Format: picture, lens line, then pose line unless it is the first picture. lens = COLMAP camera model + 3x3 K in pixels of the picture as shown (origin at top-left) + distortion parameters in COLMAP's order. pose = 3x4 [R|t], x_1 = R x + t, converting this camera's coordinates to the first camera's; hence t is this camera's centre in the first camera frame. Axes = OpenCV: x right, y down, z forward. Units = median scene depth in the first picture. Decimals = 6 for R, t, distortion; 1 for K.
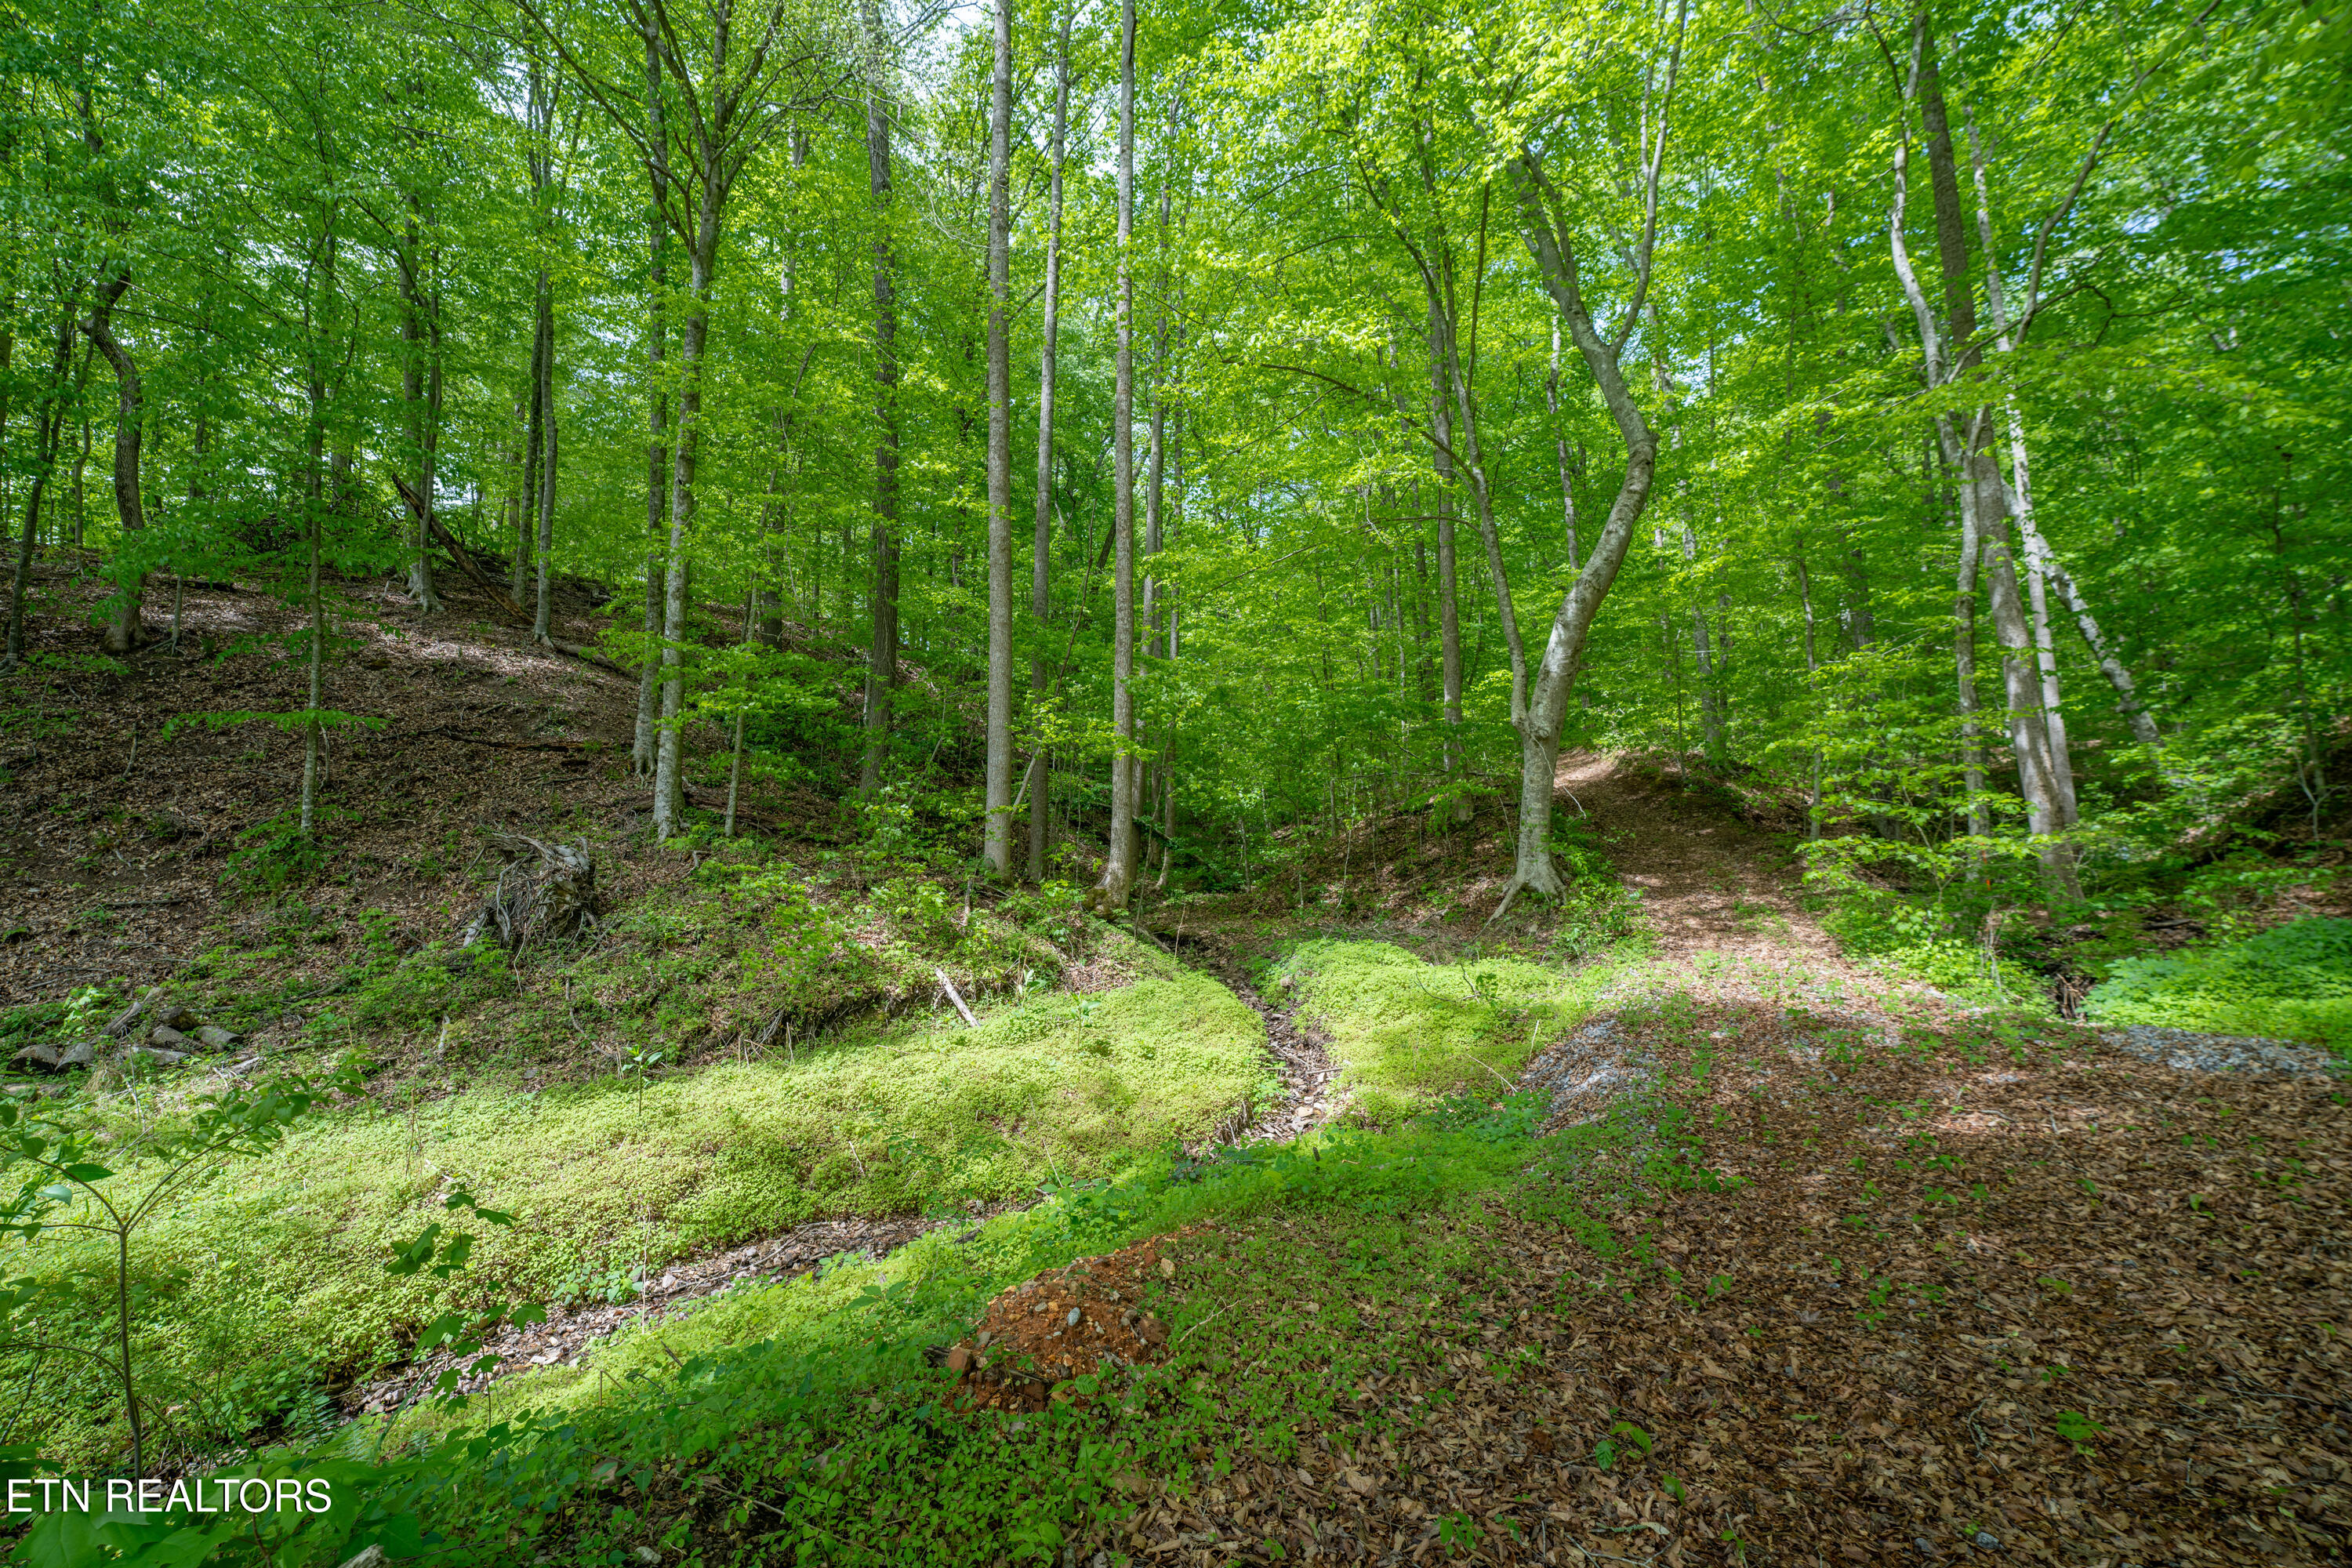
lens RADIAL K [[954.4, 0, 1172.2], [0, 954.4, 782.7], [0, 0, 1]] dist [-0.025468, 0.000206]
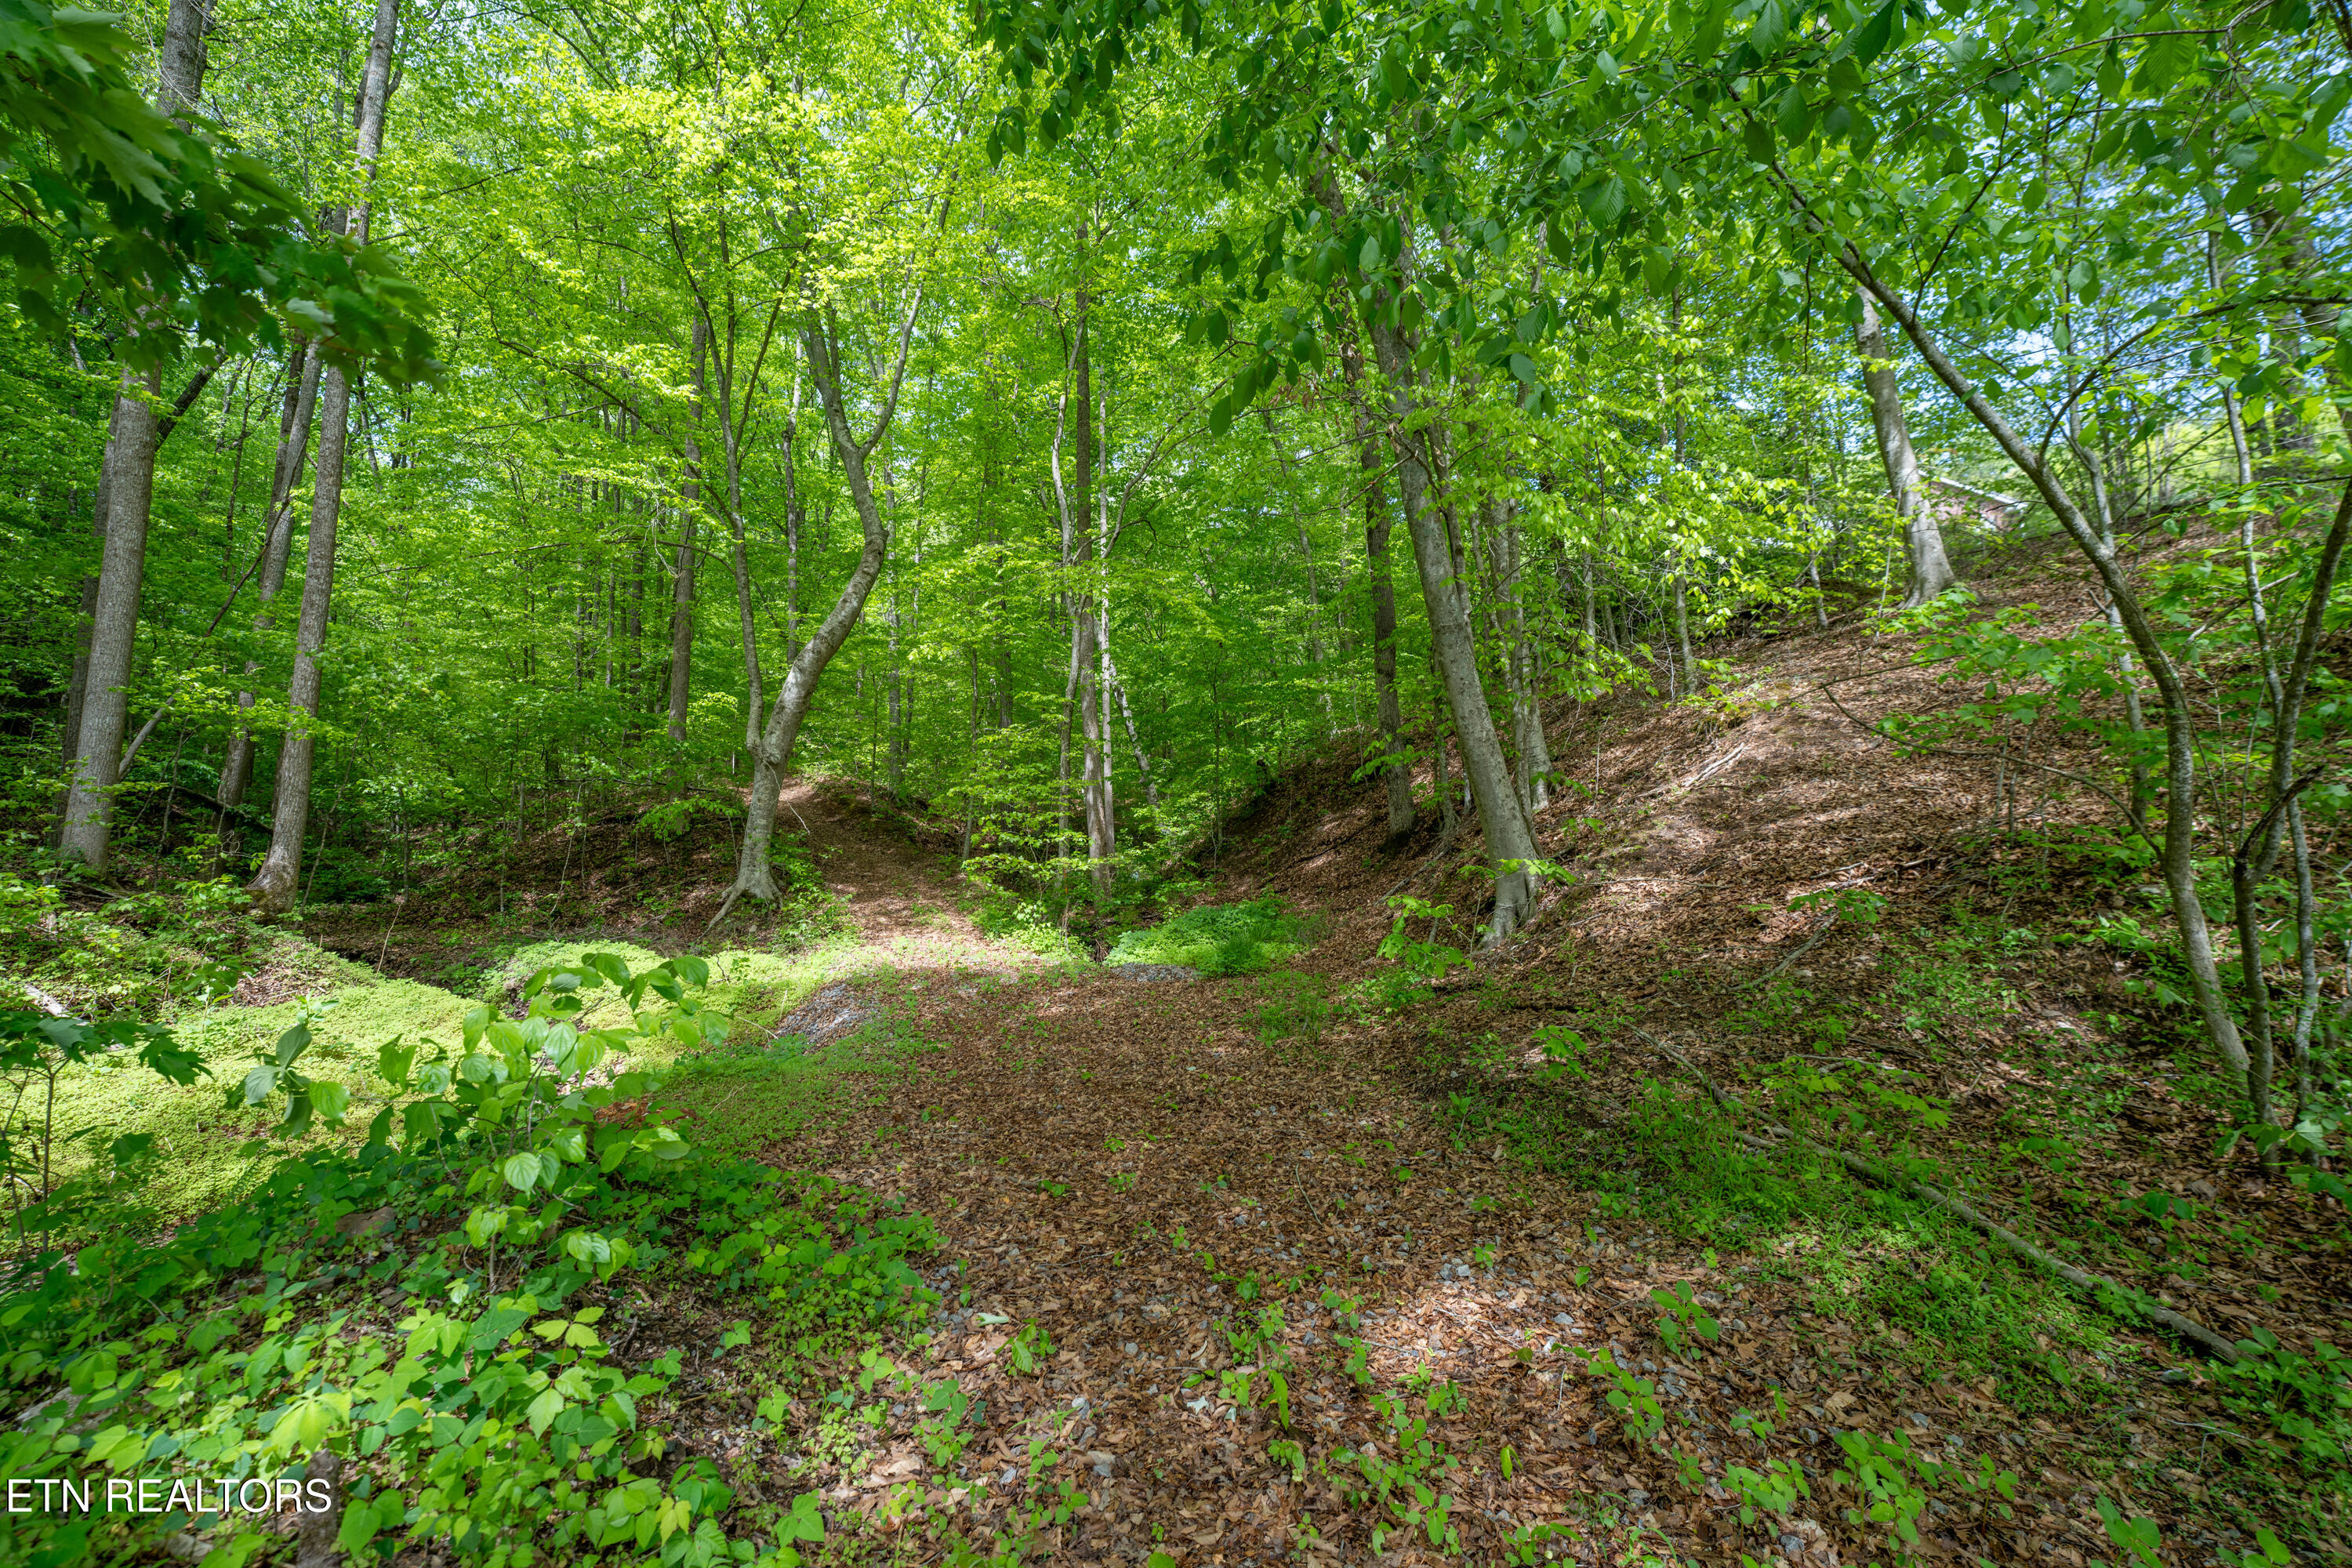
lens RADIAL K [[954.4, 0, 1169.0], [0, 954.4, 783.6], [0, 0, 1]] dist [-0.025468, 0.000206]
pose [[0.678489, 0.086560, 0.729493, -0.141433], [-0.073514, 0.996049, -0.049815, -0.000716], [-0.730923, -0.019829, 0.682172, -0.156502]]
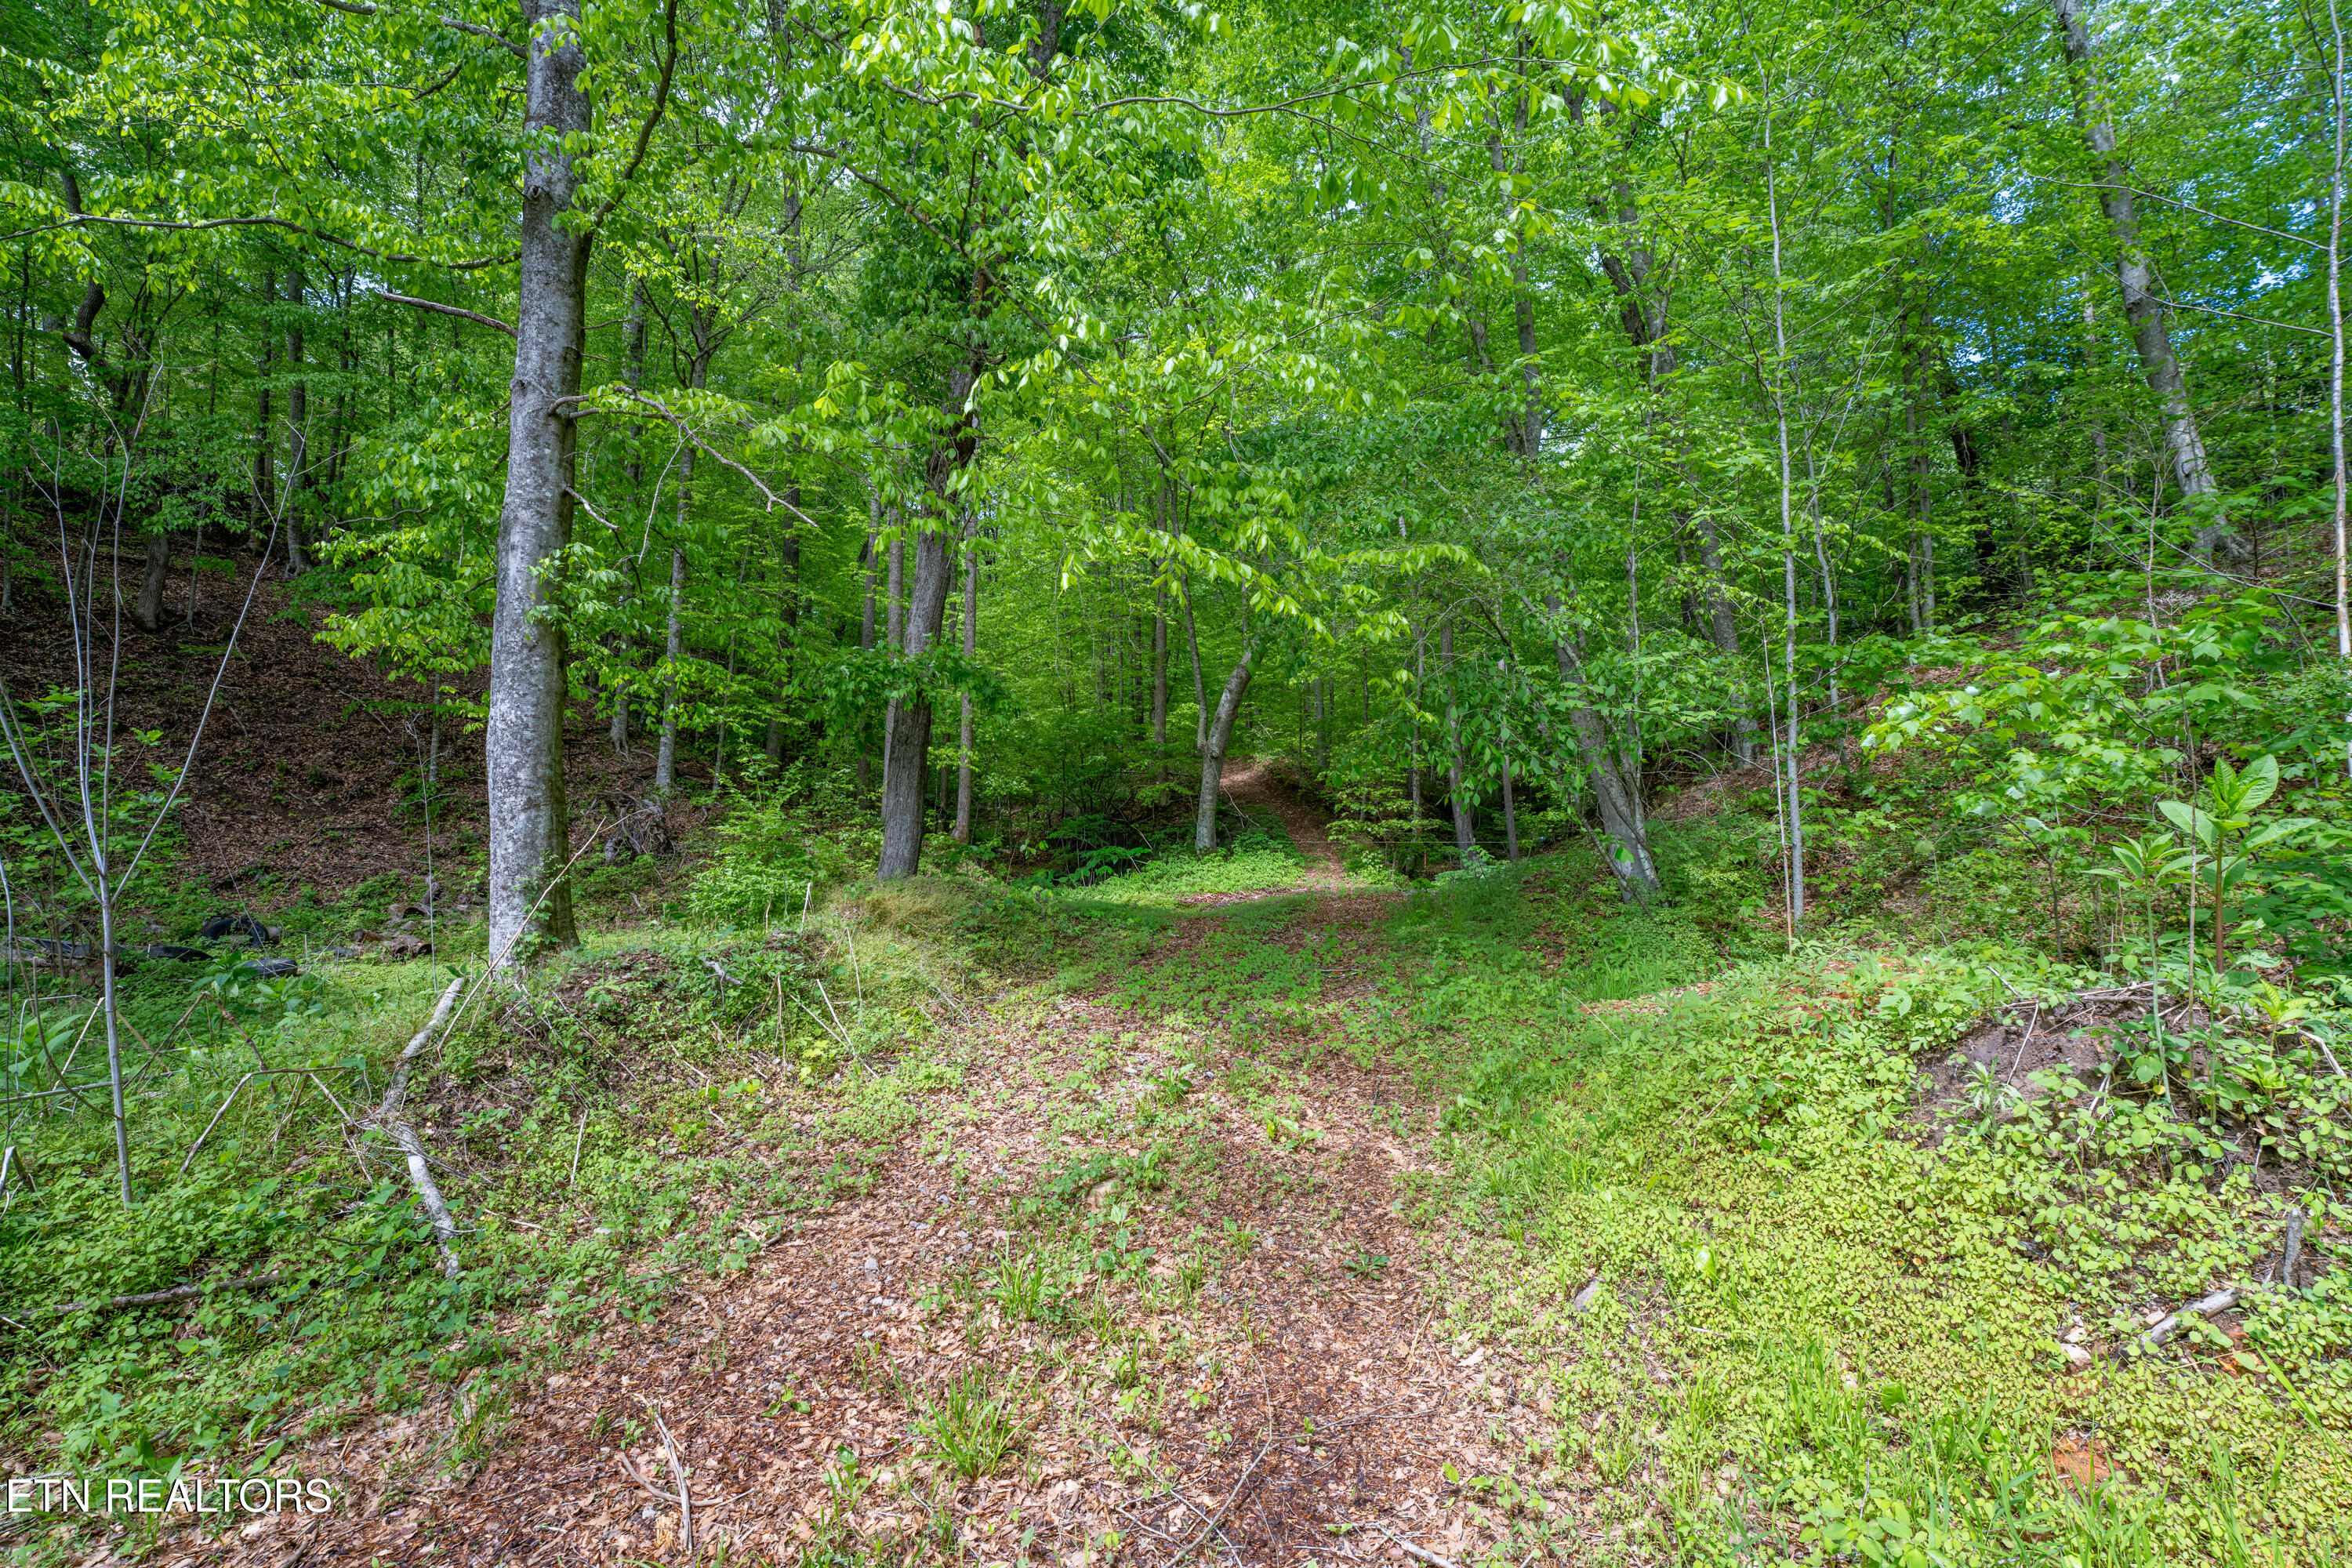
lens RADIAL K [[954.4, 0, 1175.5], [0, 954.4, 789.1], [0, 0, 1]] dist [-0.025468, 0.000206]
pose [[0.943801, 0.044626, 0.327488, -0.249814], [-0.051426, 0.998603, 0.012130, -0.011197], [-0.326489, -0.028289, 0.944778, -0.634868]]
